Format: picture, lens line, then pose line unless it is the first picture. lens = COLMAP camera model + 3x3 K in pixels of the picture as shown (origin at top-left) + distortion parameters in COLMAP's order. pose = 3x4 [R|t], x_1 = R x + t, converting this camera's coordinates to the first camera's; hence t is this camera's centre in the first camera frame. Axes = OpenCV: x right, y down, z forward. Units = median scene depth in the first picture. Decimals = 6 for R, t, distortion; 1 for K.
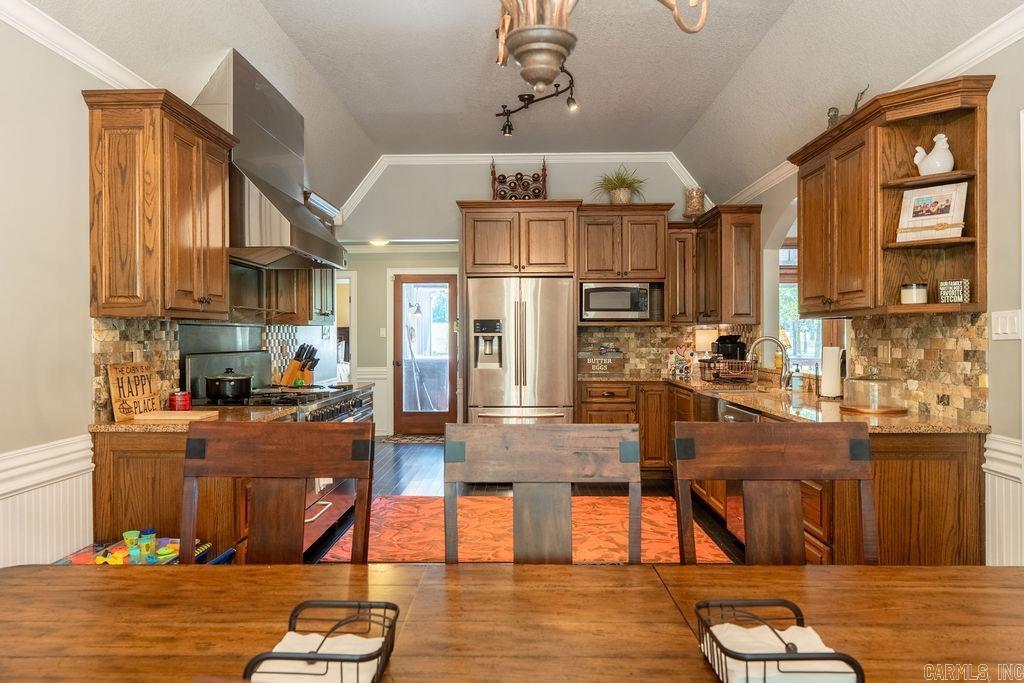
lens RADIAL K [[707.9, 0, 509.3], [0, 707.9, 338.1], [0, 0, 1]] dist [0.006686, -0.000797]
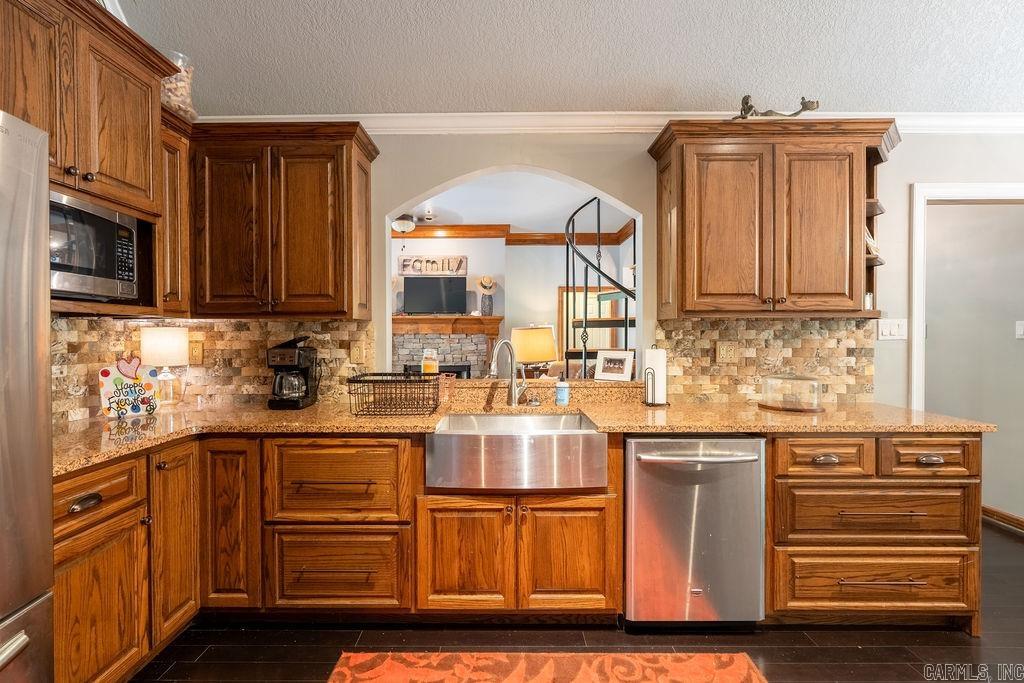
lens RADIAL K [[457.3, 0, 496.7], [0, 457.3, 339.4], [0, 0, 1]] dist [-0.004001, 0.000298]
pose [[-0.010423, -0.006545, 0.999924, -0.091409], [0.004499, 0.999968, 0.006592, -0.003408], [-0.999936, 0.004567, -0.010394, 0.812837]]
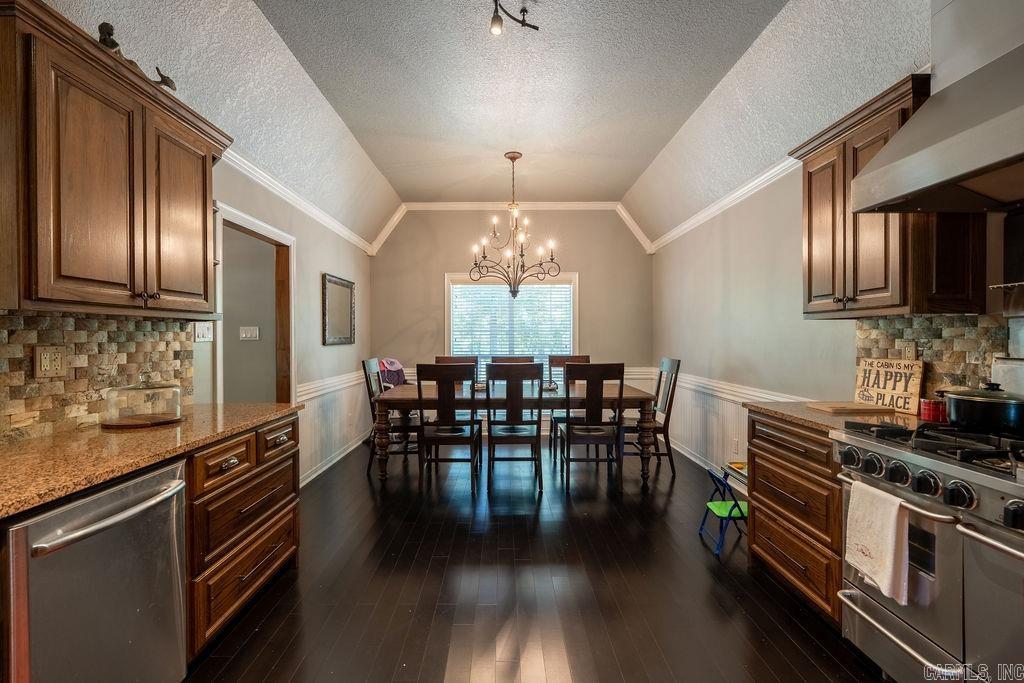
lens RADIAL K [[457.3, 0, 508.7], [0, 457.3, 340.0], [0, 0, 1]] dist [-0.004001, 0.000298]
pose [[-0.999405, 0.007469, -0.033676, 0.040083], [0.007131, 0.999923, 0.010160, -0.002866], [0.033749, 0.009914, -0.999381, 0.896773]]
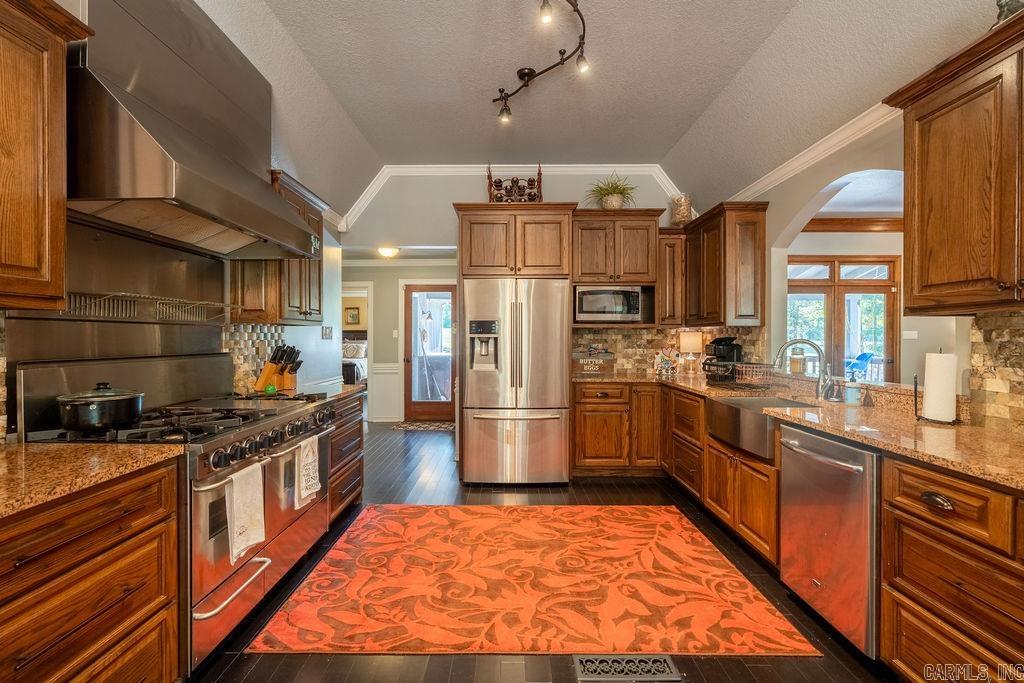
lens RADIAL K [[457.3, 0, 508.6], [0, 457.3, 340.0], [0, 0, 1]] dist [-0.004001, 0.000298]
pose [[0.999826, 0.003252, 0.018353, -0.006866], [-0.003321, 0.999988, 0.003729, -0.001378], [-0.018341, -0.003790, 0.999825, 0.353124]]
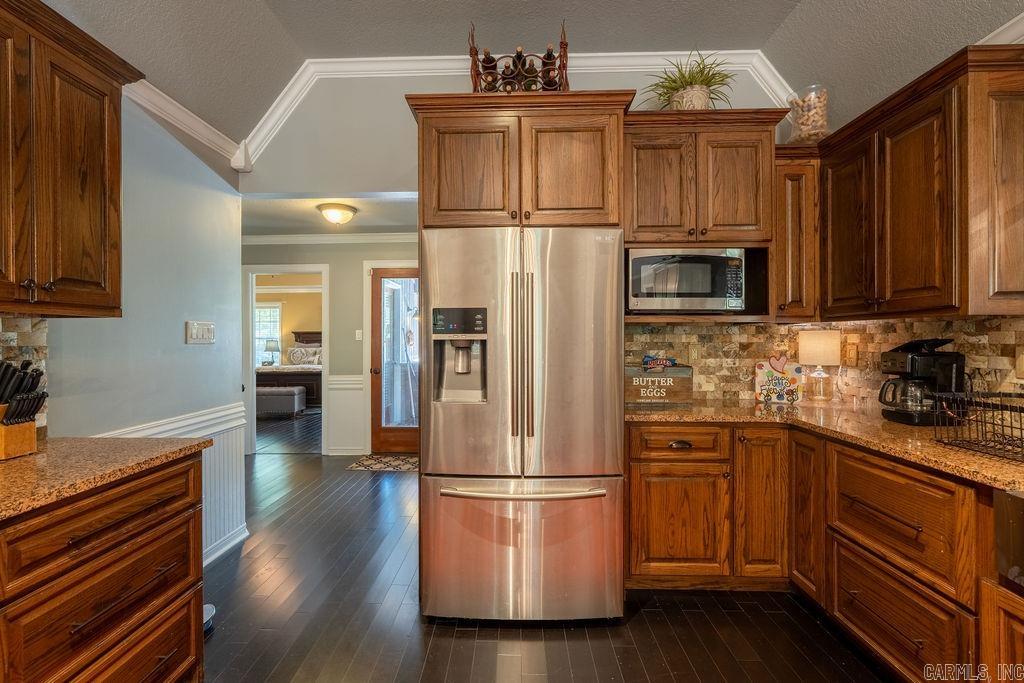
lens RADIAL K [[457.3, 0, 510.0], [0, 457.3, 339.5], [0, 0, 1]] dist [-0.004001, 0.000298]
pose [[0.999995, 0.001687, 0.002781, 0.005789], [-0.001684, 0.999998, -0.001311, -0.002788], [-0.002783, 0.001307, 0.999995, 0.655395]]
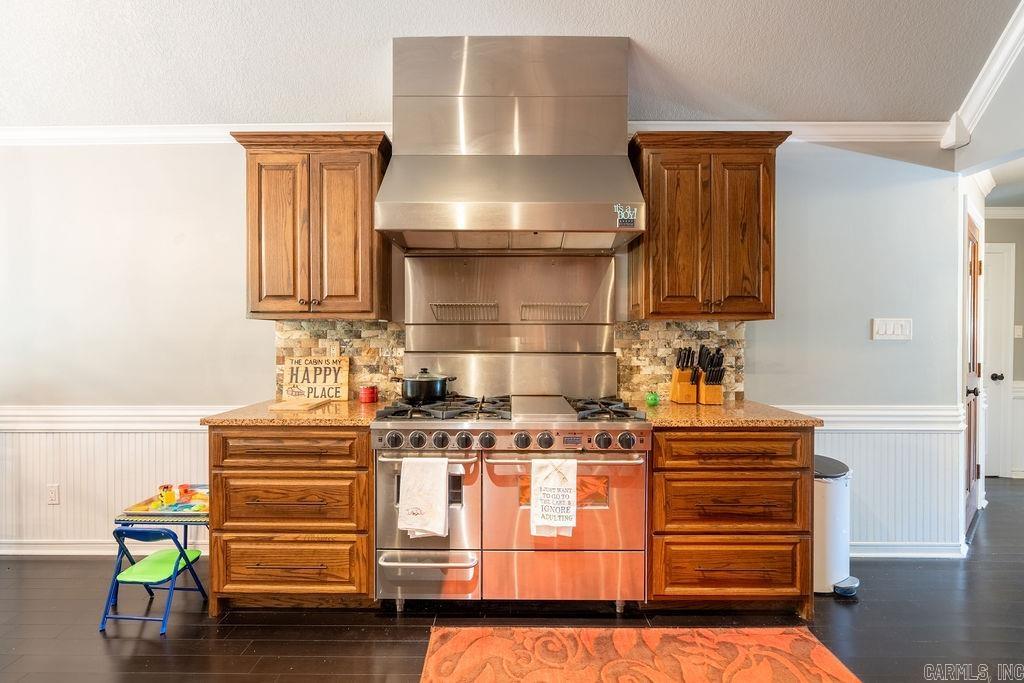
lens RADIAL K [[457.3, 0, 493.6], [0, 457.3, 339.0], [0, 0, 1]] dist [-0.004001, 0.000298]
pose [[0.011046, 0.011573, -0.999872, 0.148585], [-0.003264, 0.999928, 0.011538, -0.003323], [0.999934, 0.003136, 0.011083, 0.696063]]
